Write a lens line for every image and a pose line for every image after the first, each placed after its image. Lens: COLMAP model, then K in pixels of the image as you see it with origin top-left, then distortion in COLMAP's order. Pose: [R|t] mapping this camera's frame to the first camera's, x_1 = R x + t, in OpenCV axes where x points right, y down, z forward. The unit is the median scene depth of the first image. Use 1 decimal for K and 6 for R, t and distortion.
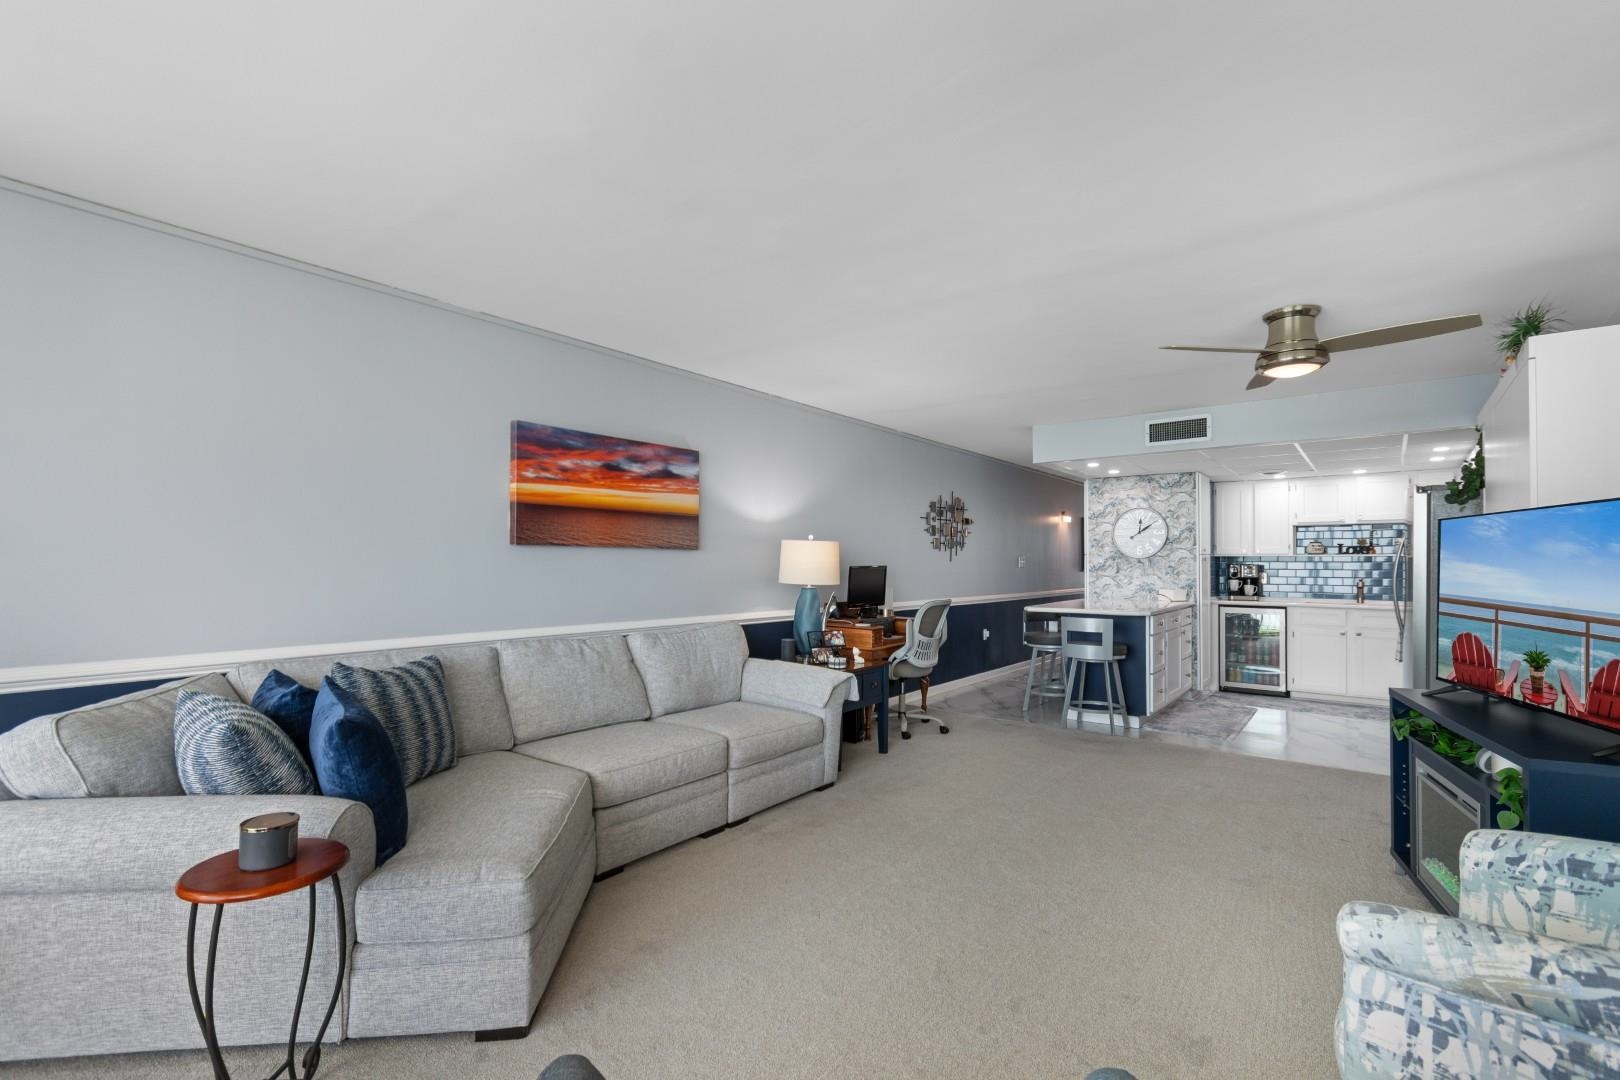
lens RADIAL K [[721.4, 0, 818.0], [0, 721.4, 551.0], [0, 0, 1]] dist [0.001035, -0.000752]
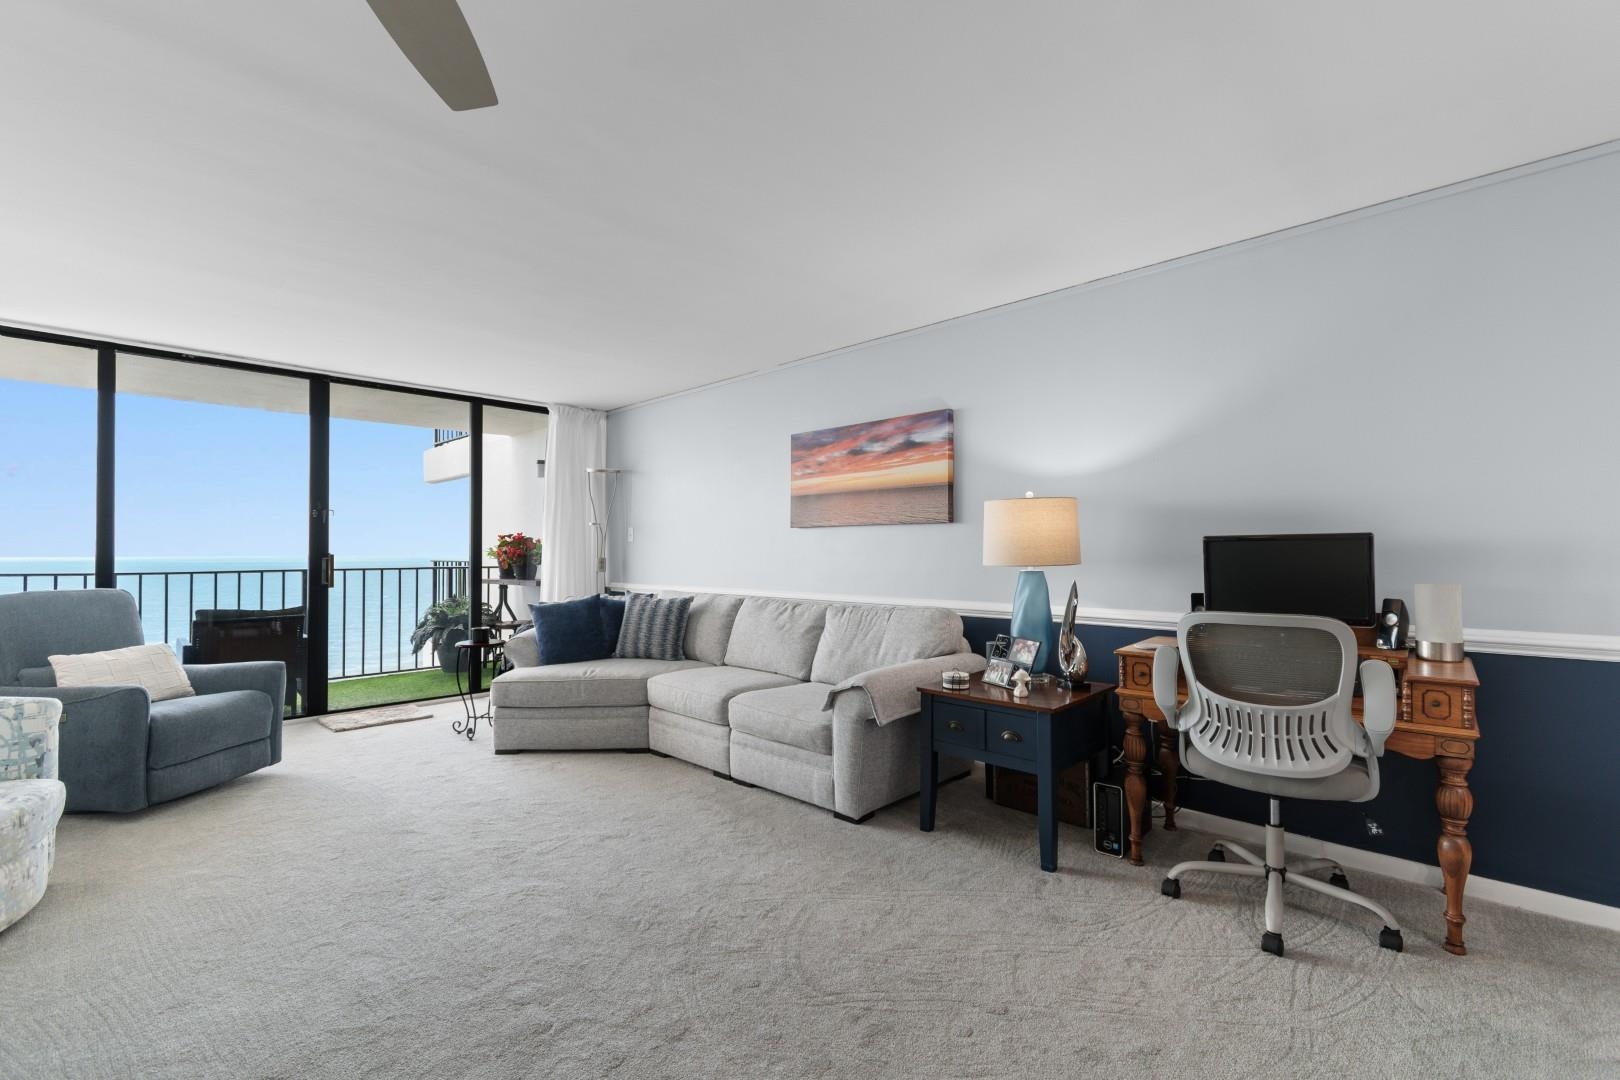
lens RADIAL K [[715.0, 0, 810.9], [0, 715.0, 547.3], [0, 0, 1]] dist [0.002272, -0.000167]
pose [[-0.112115, -0.013429, -0.993604, 0.701507], [0.016611, 0.999744, -0.015386, 0.037736], [0.993556, -0.018229, -0.111863, 0.931386]]
